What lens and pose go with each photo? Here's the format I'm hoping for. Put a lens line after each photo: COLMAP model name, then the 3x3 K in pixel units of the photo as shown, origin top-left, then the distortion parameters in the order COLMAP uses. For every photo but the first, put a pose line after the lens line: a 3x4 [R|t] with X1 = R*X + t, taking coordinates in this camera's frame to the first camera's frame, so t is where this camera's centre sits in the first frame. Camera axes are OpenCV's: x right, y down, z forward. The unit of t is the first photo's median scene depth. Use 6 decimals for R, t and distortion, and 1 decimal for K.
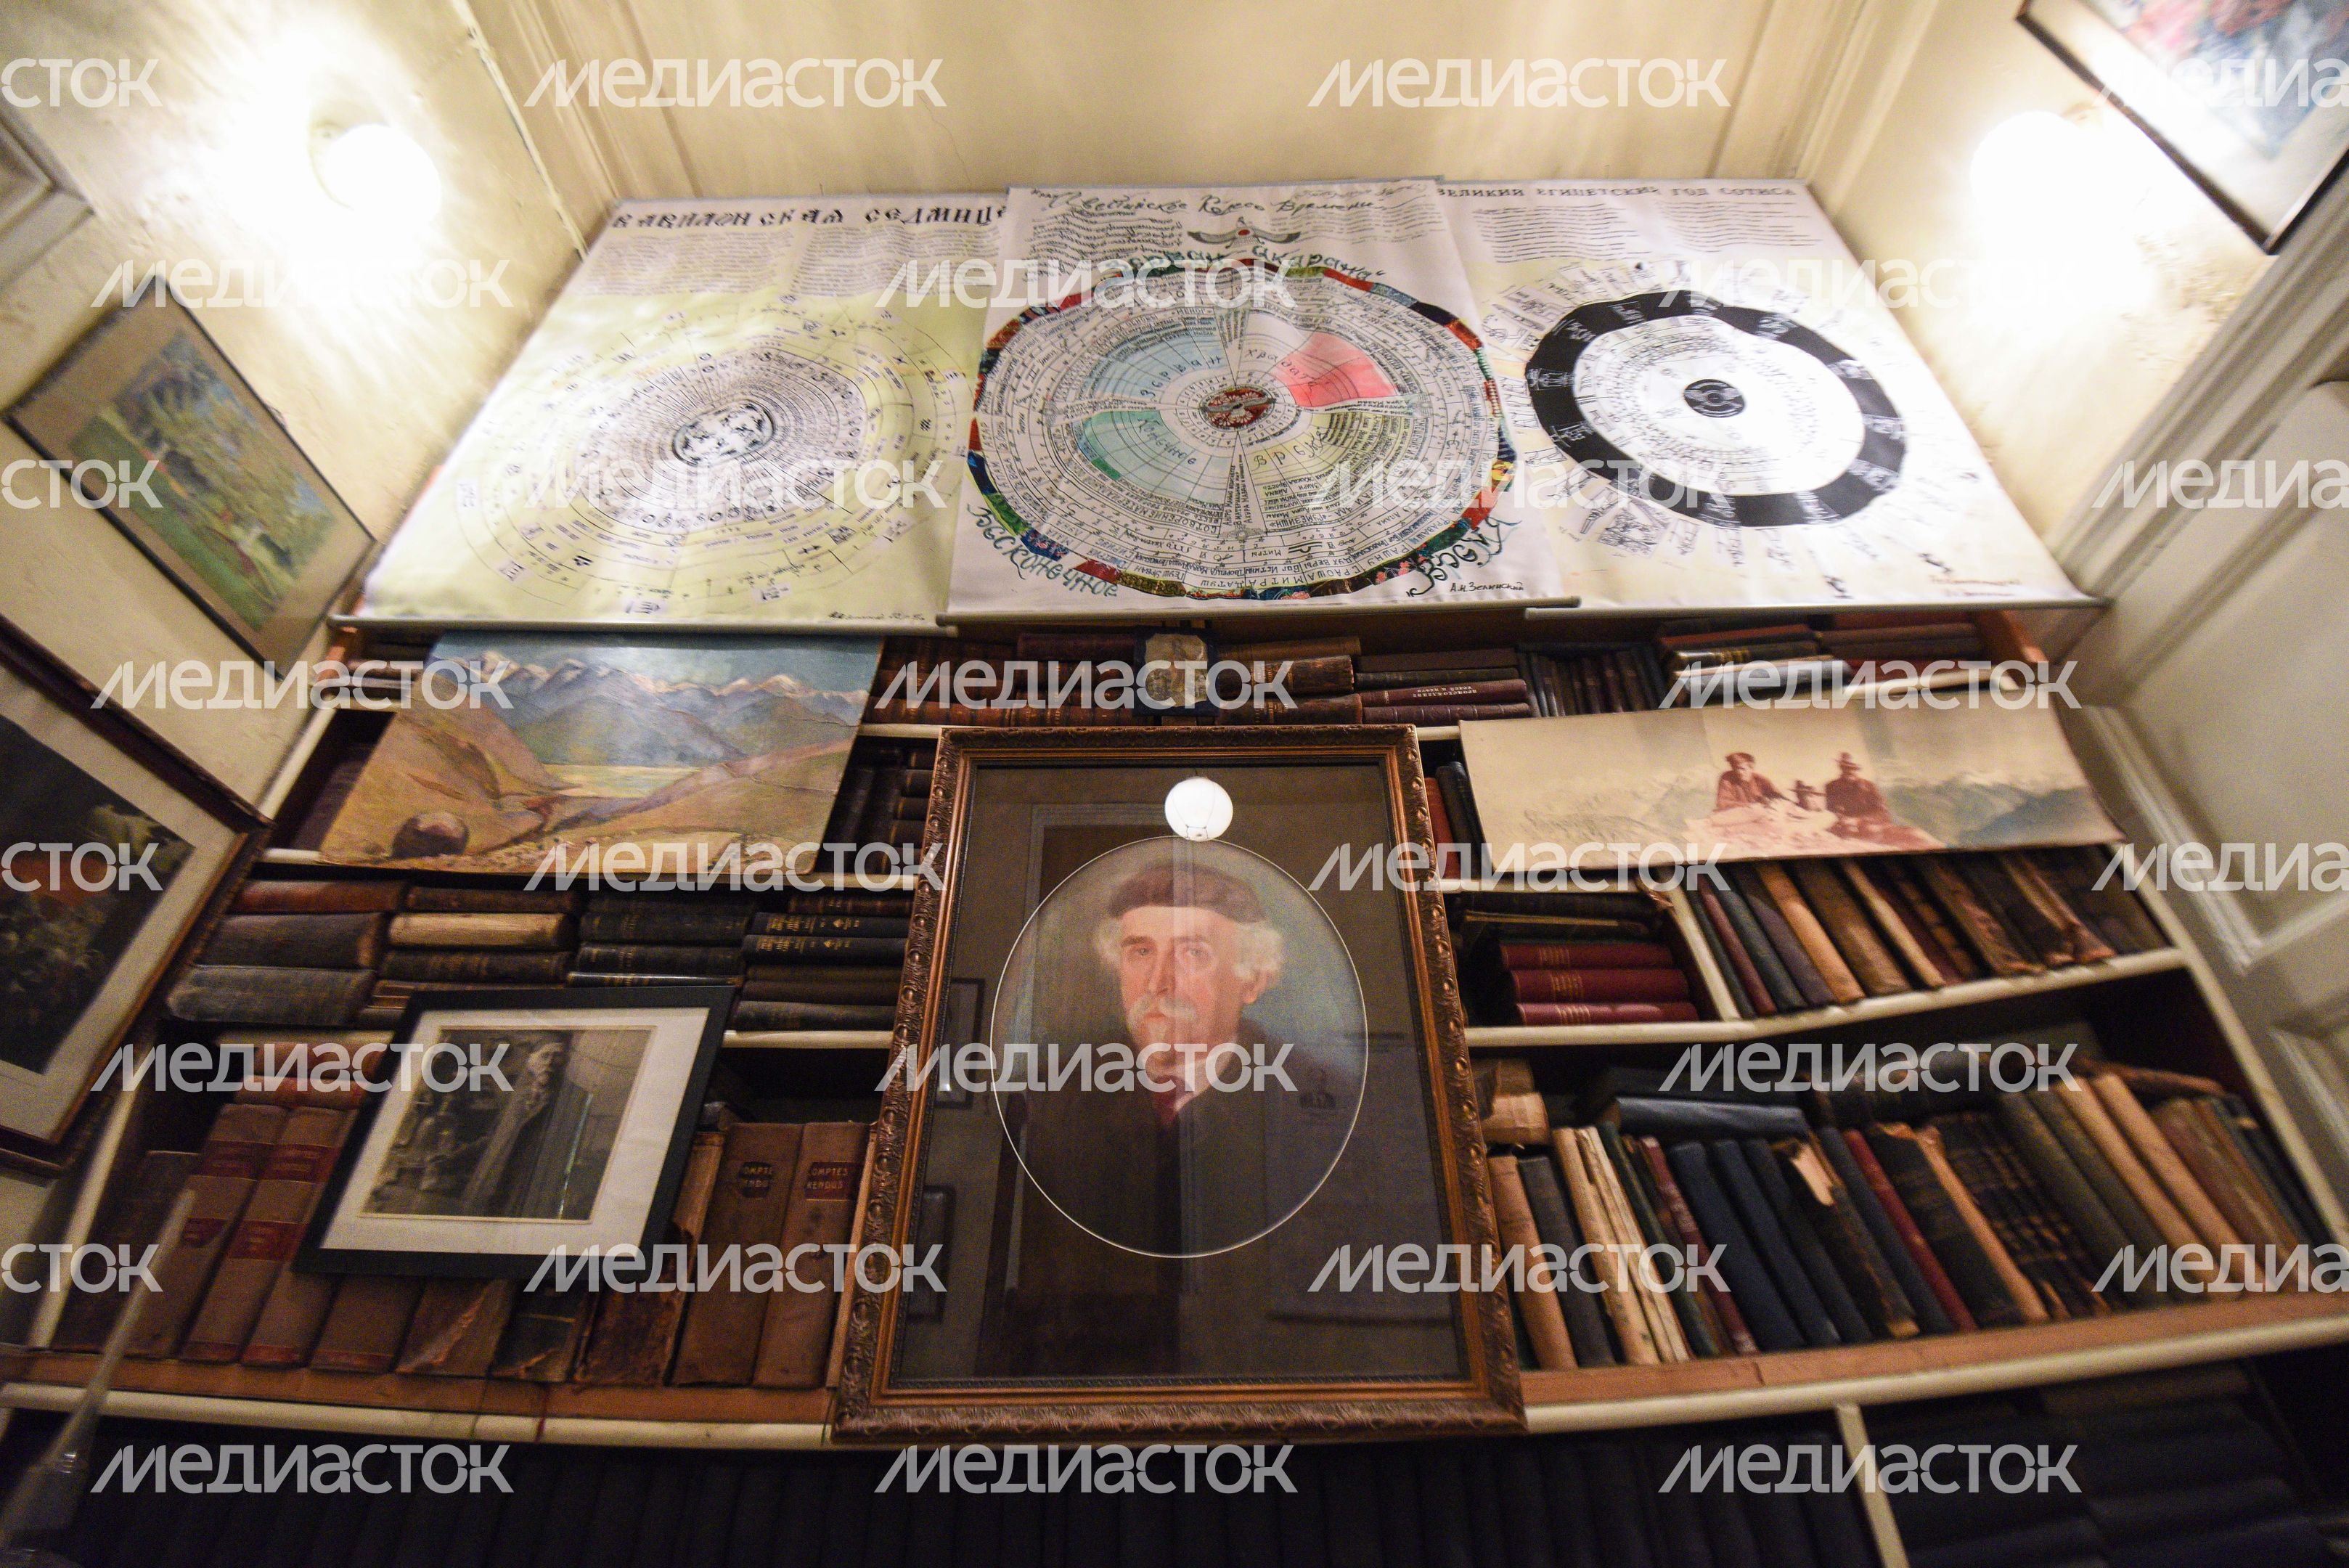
lens RADIAL K [[1077.7, 0, 1183.2], [0, 1077.7, 800.6], [0, 0, 1]] dist [0.000253, -0.008344]
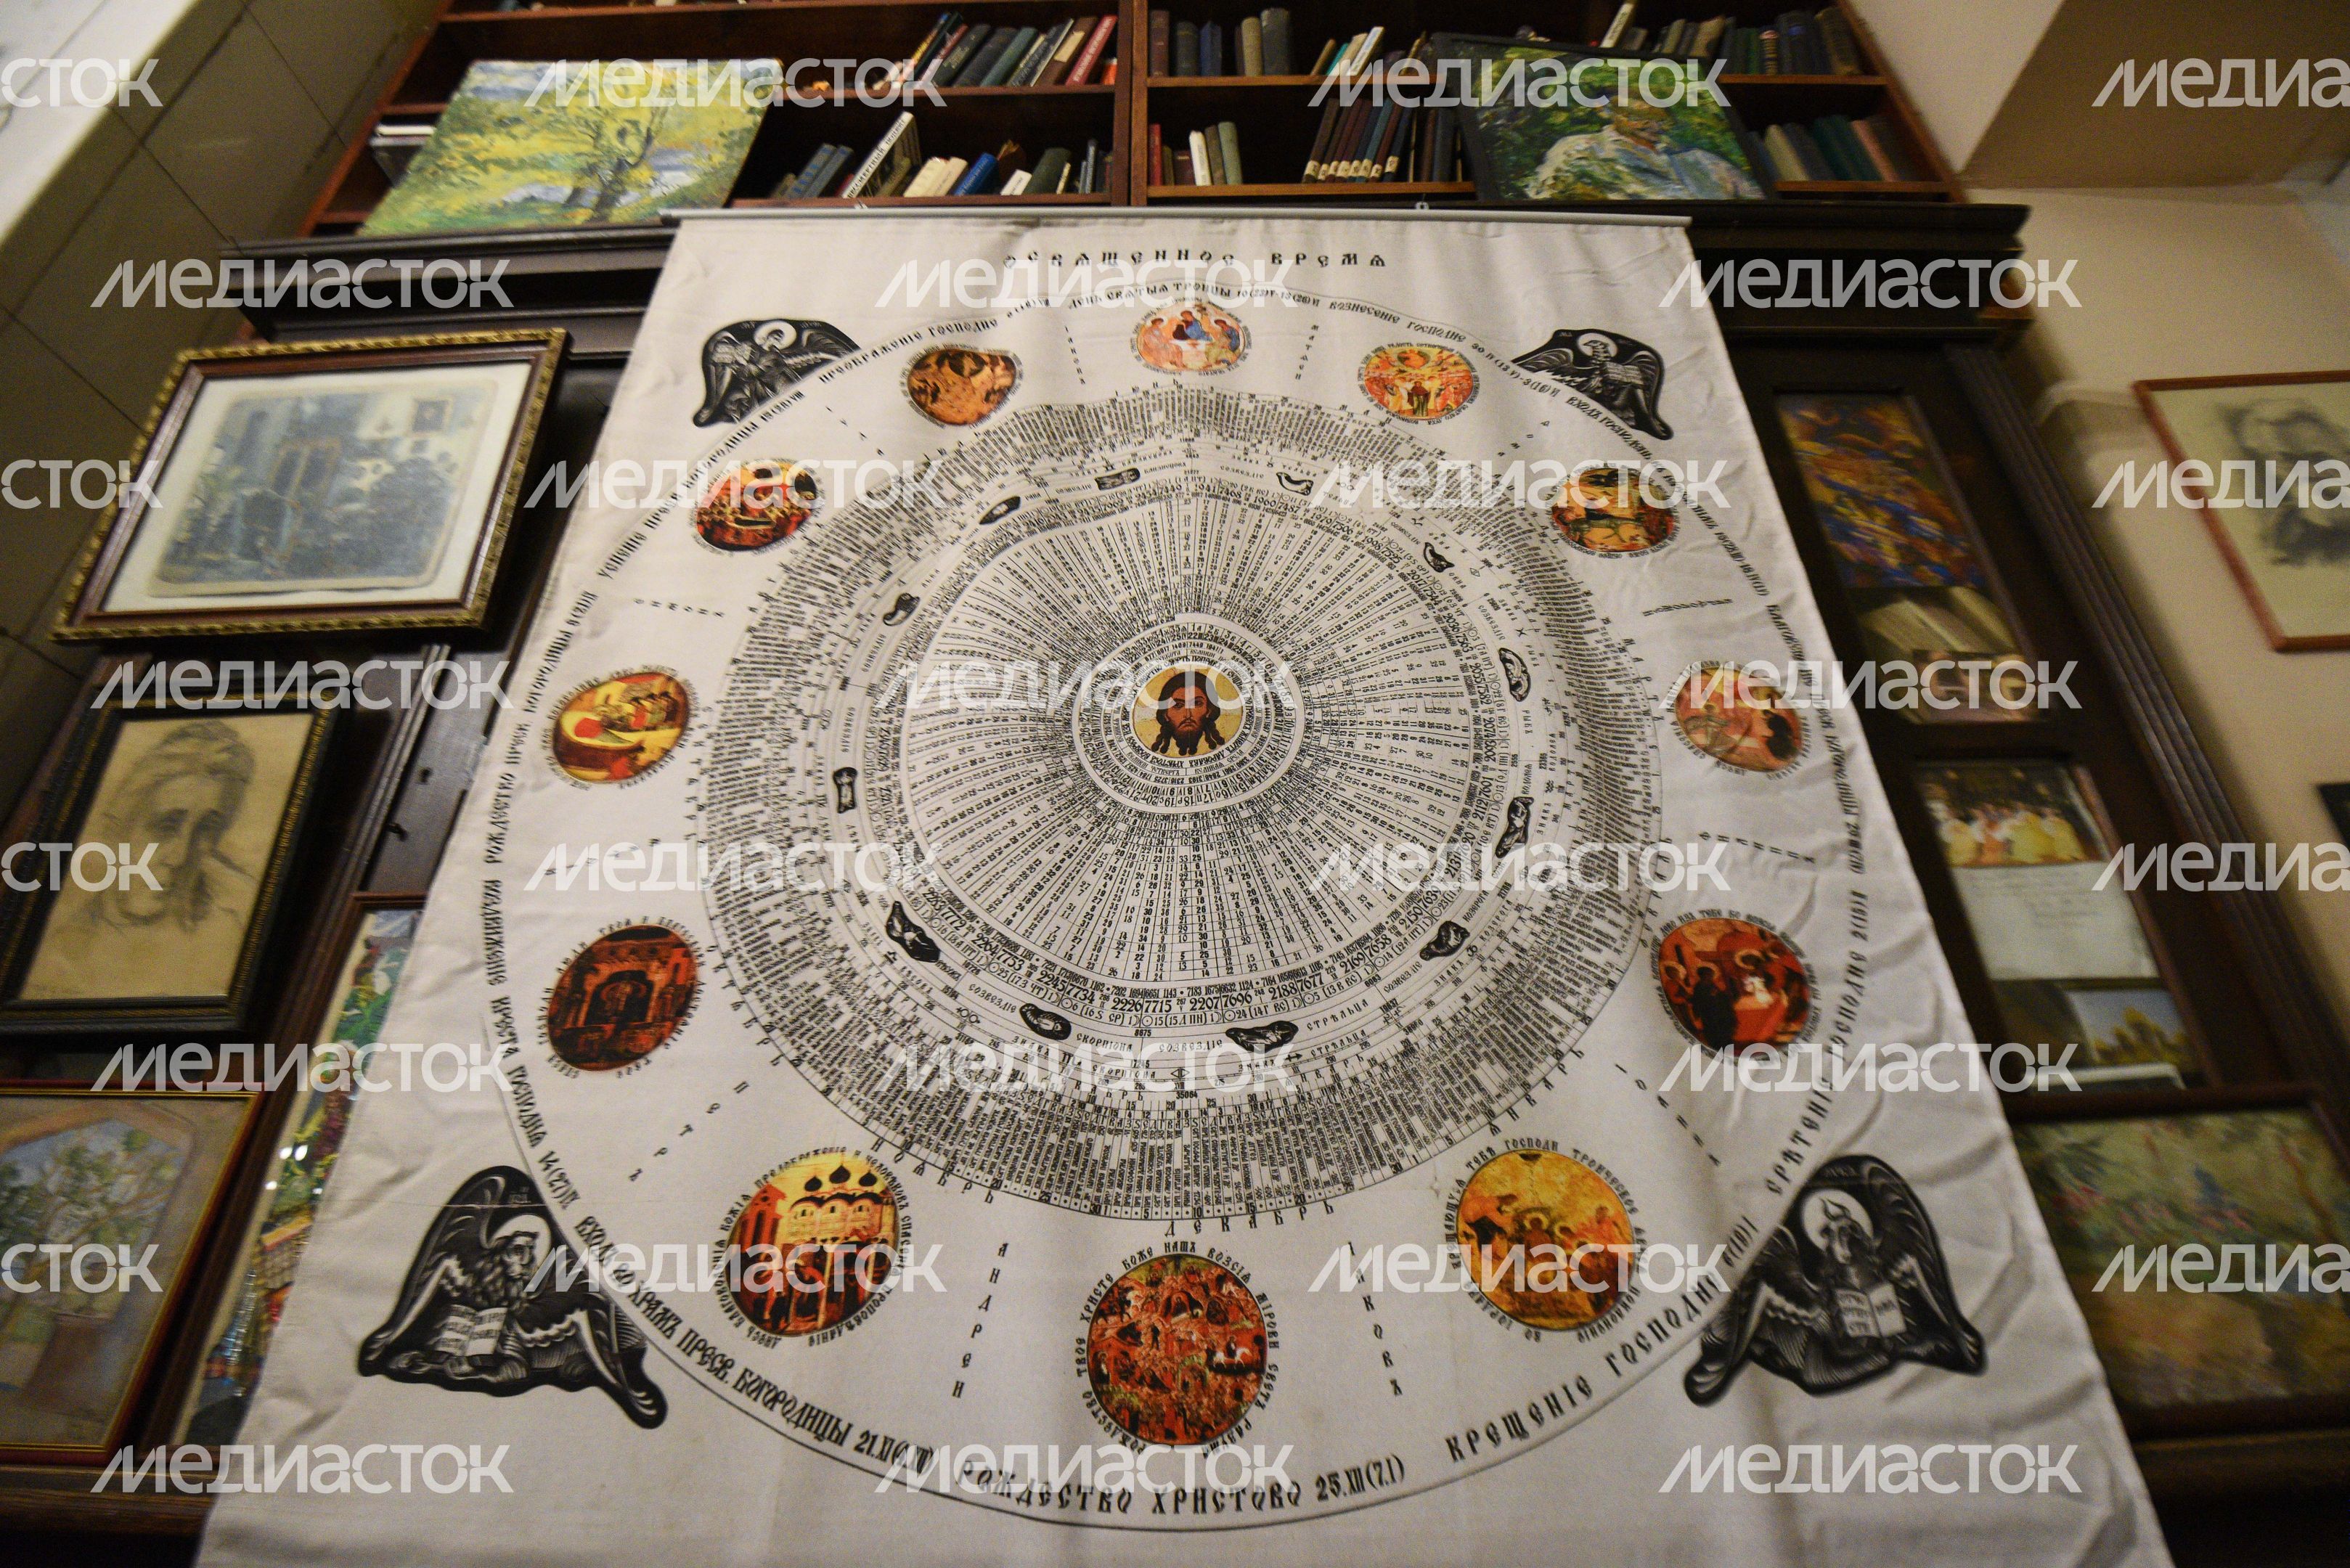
lens RADIAL K [[1078.1, 0, 1183.7], [0, 1078.1, 800.6], [0, 0, 1]] dist [0.000253, -0.008344]
pose [[1.000000, -0.000290, 0.000247, 0.000002], [0.000290, 1.000000, 0.000157, 0.358267], [-0.000247, -0.000157, 1.000000, -0.001168]]
